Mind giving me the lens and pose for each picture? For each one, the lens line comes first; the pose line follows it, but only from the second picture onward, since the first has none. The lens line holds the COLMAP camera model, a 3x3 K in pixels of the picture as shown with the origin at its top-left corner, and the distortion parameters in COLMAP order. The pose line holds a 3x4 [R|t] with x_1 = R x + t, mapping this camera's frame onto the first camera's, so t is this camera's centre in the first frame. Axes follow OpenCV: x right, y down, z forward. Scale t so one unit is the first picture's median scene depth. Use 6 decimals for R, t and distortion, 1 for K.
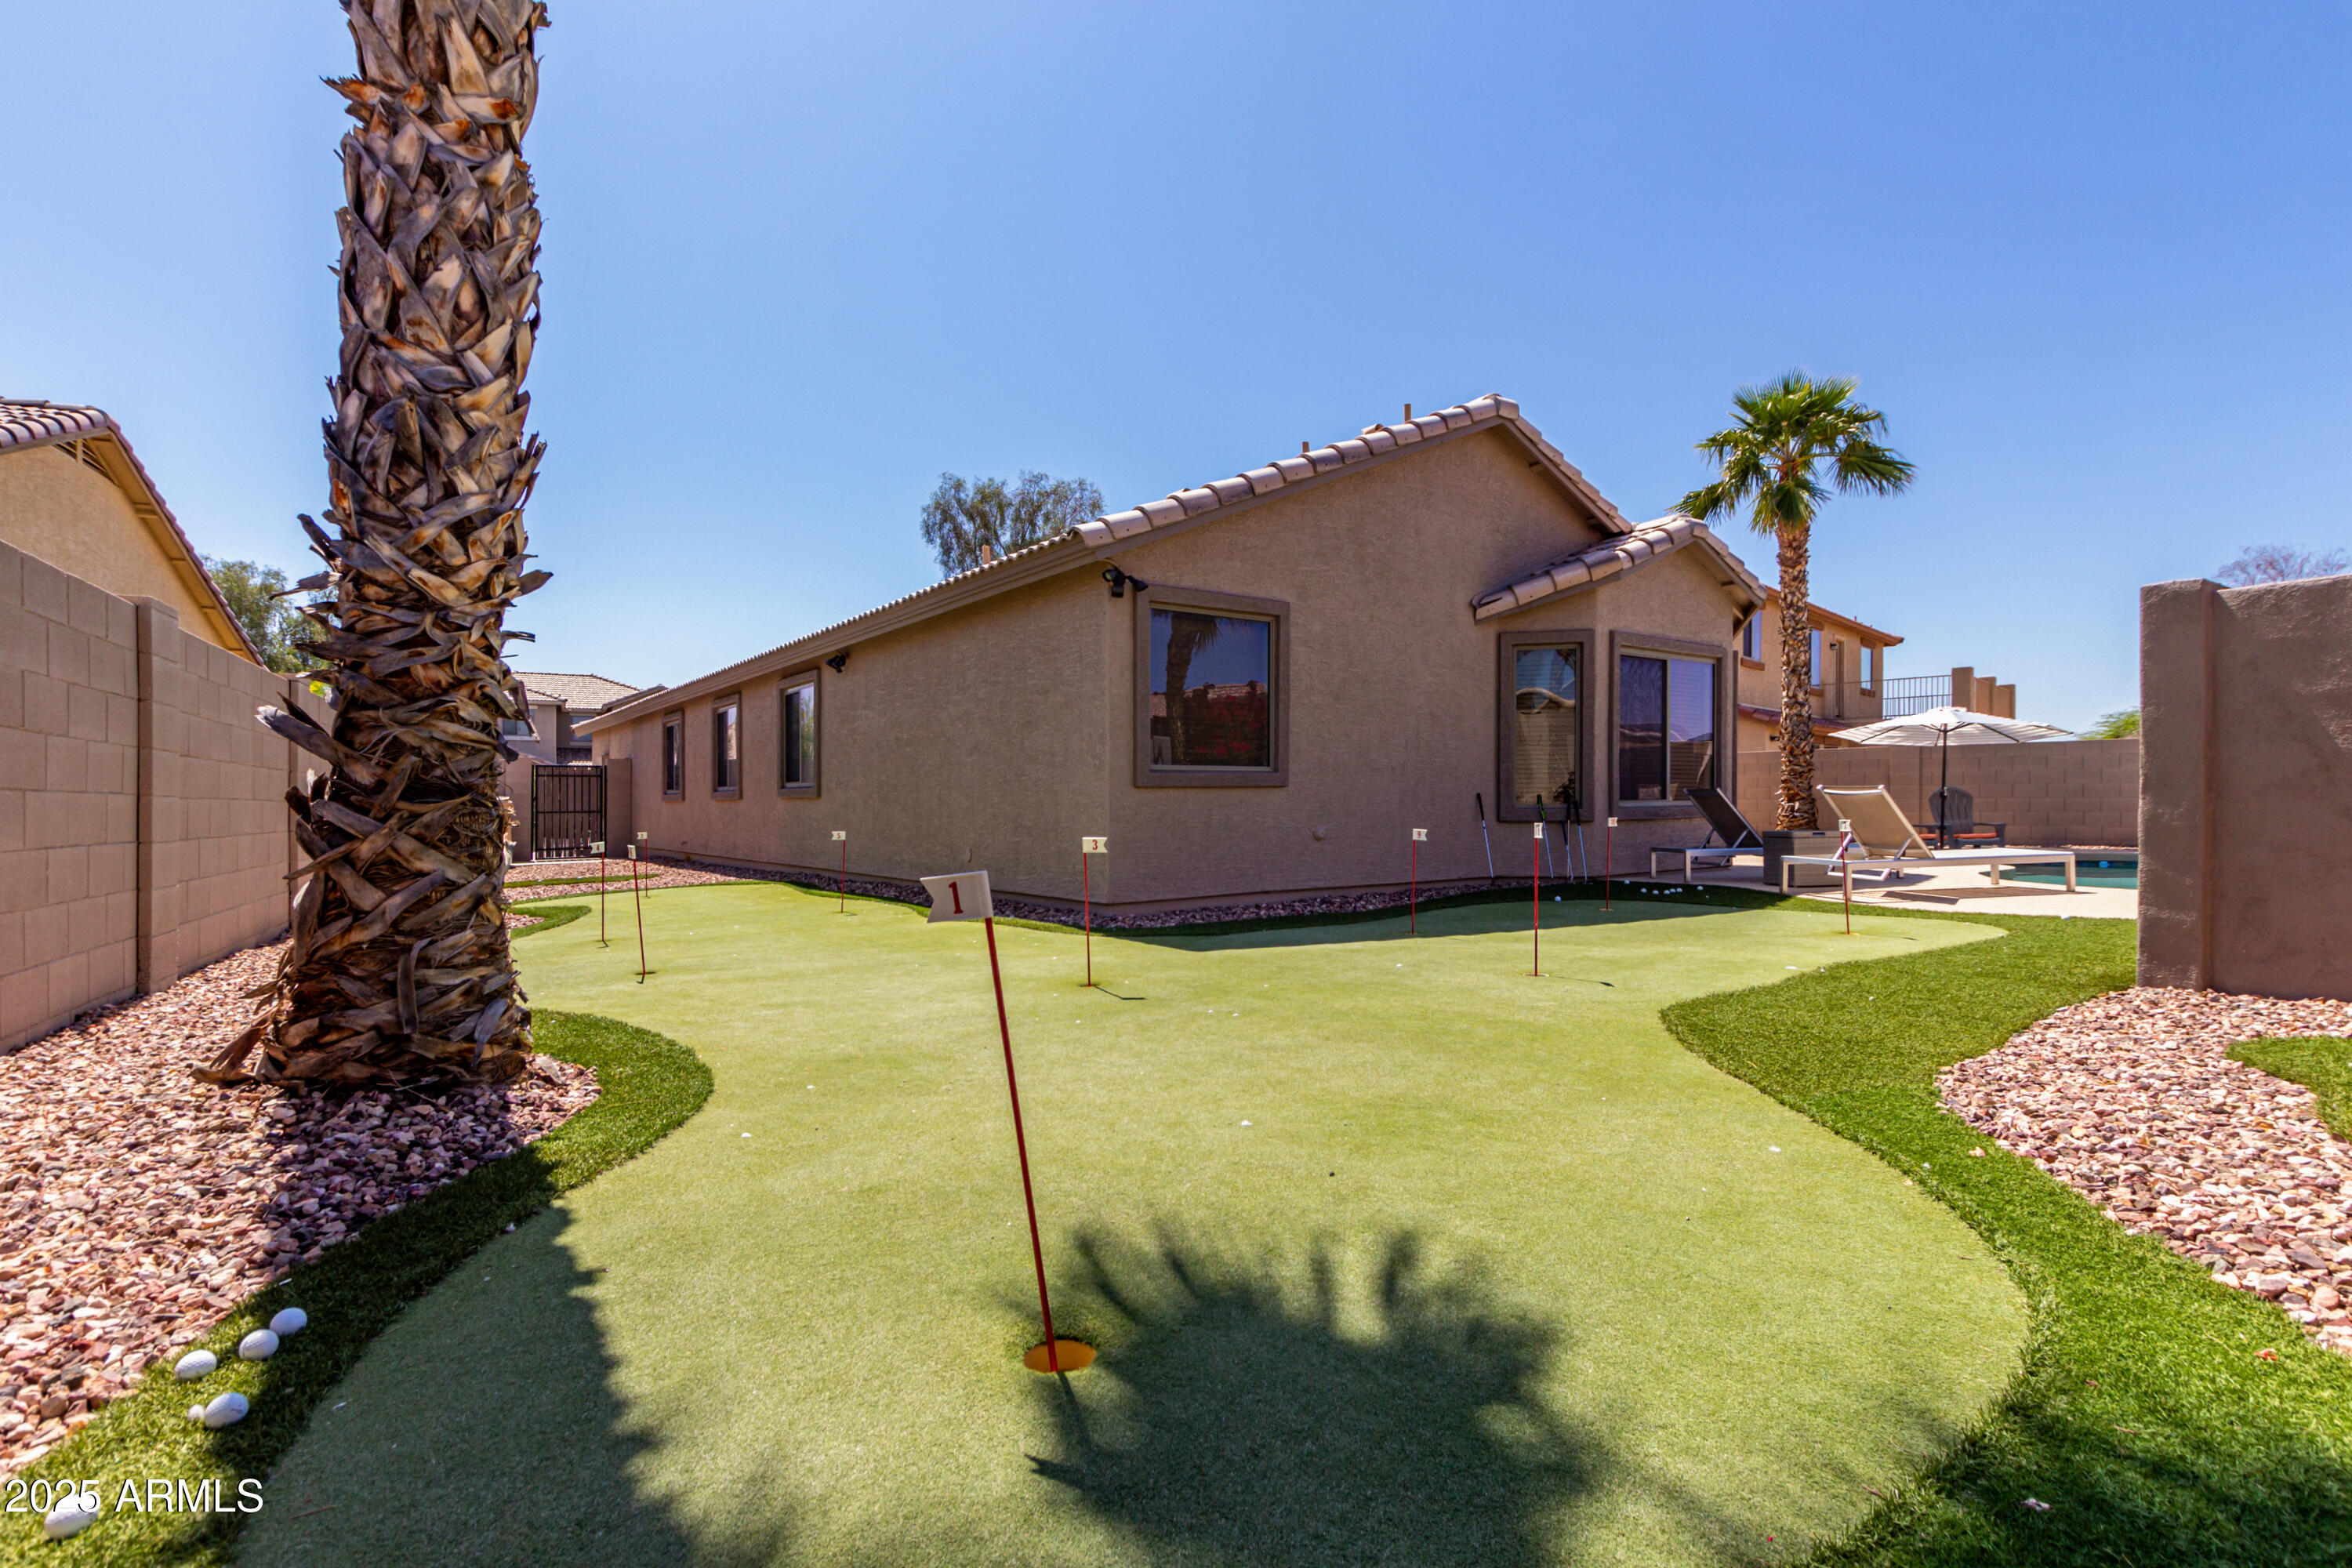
lens RADIAL K [[1067.7, 0, 1183.0], [0, 1067.7, 801.3], [0, 0, 1]] dist [0.000327, -0.000522]
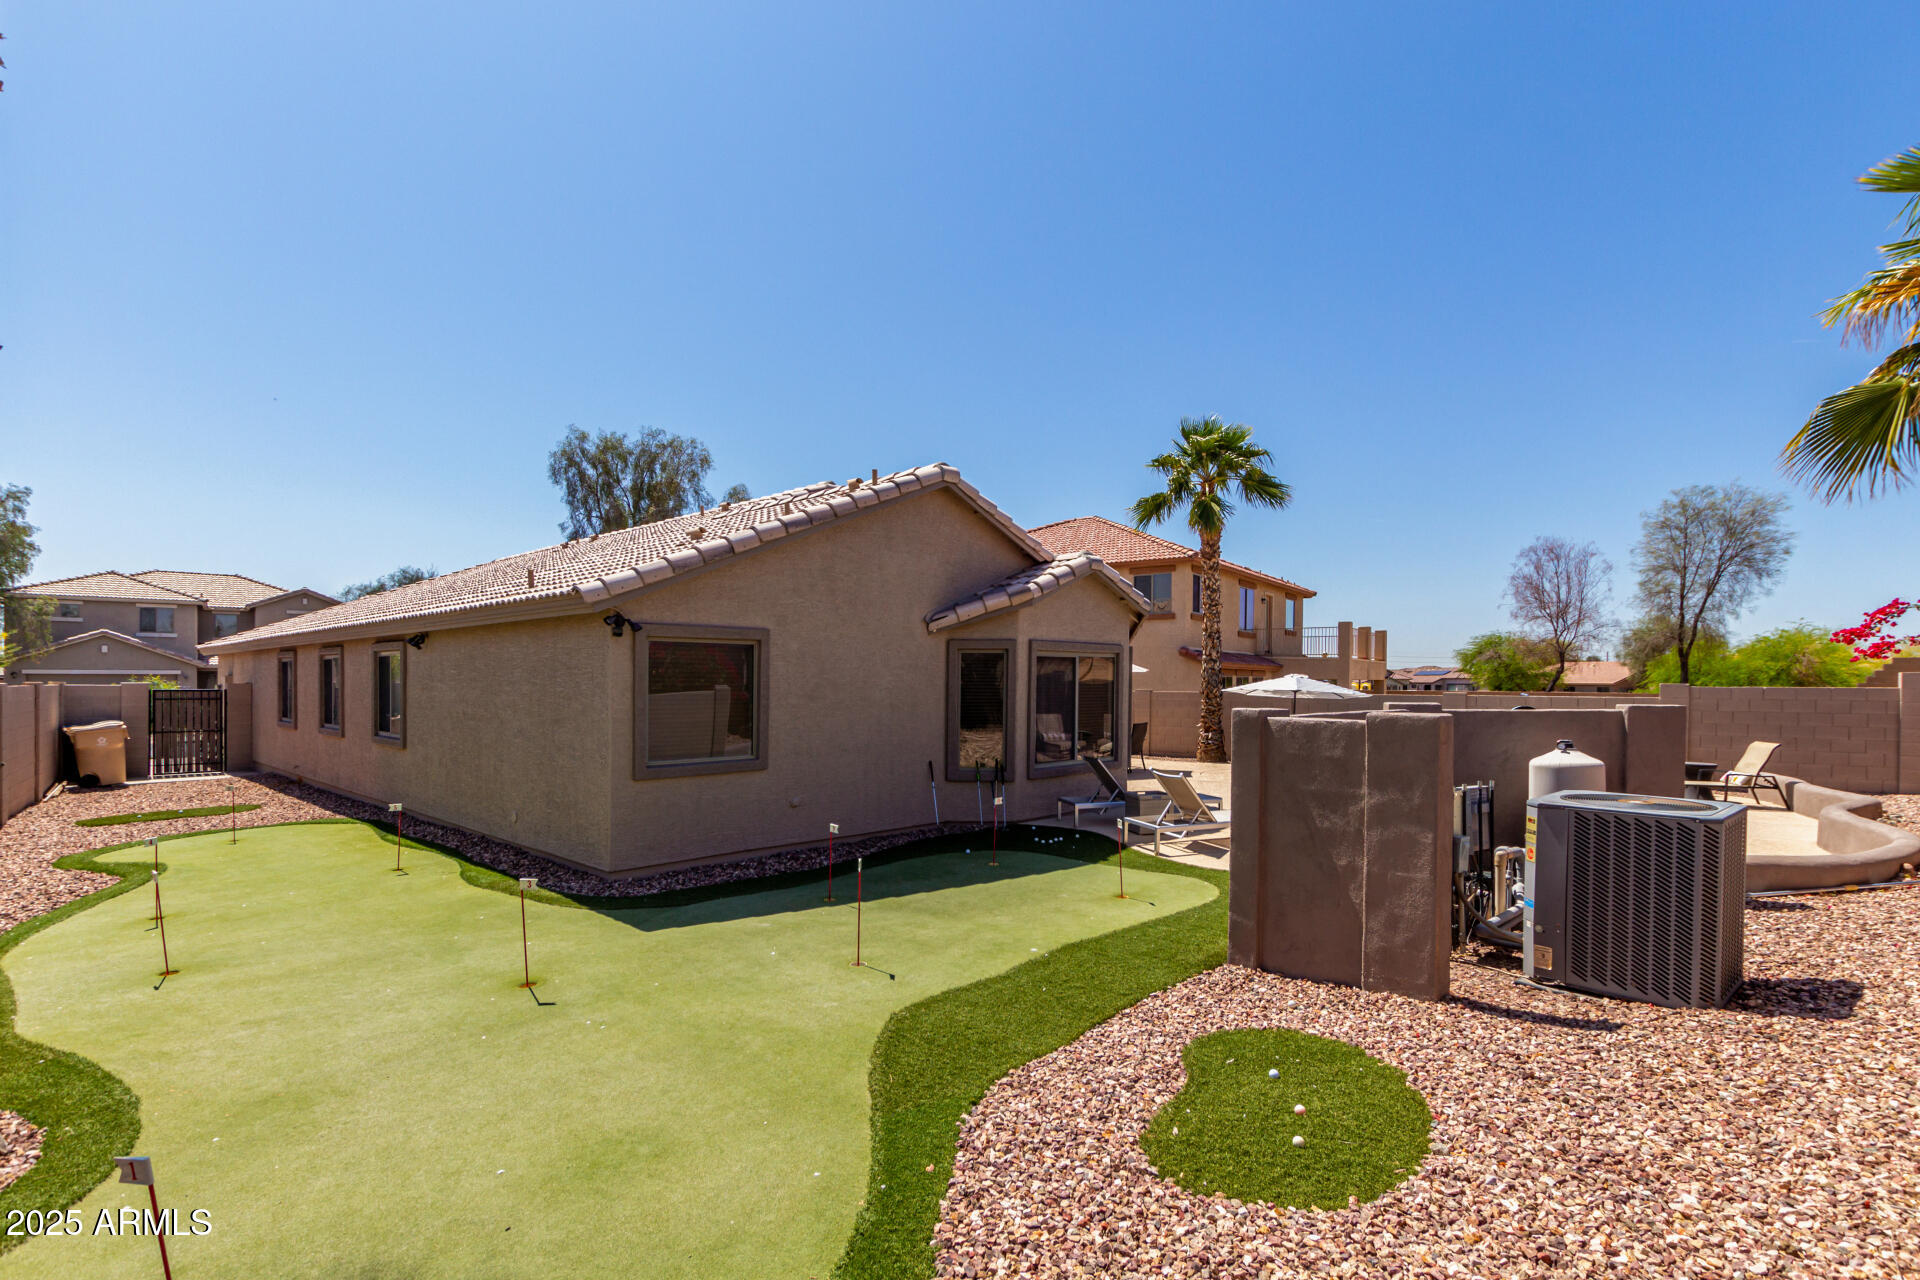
lens RADIAL K [[880.5, 0, 960.1], [0, 880.5, 689.9], [0, 0, 1]] dist [0.006330, -0.000064]
pose [[0.984956, 0.008447, 0.172601, 0.121579], [-0.009279, 0.999949, 0.004014, -0.099906], [-0.172558, -0.005555, 0.984984, -0.088521]]
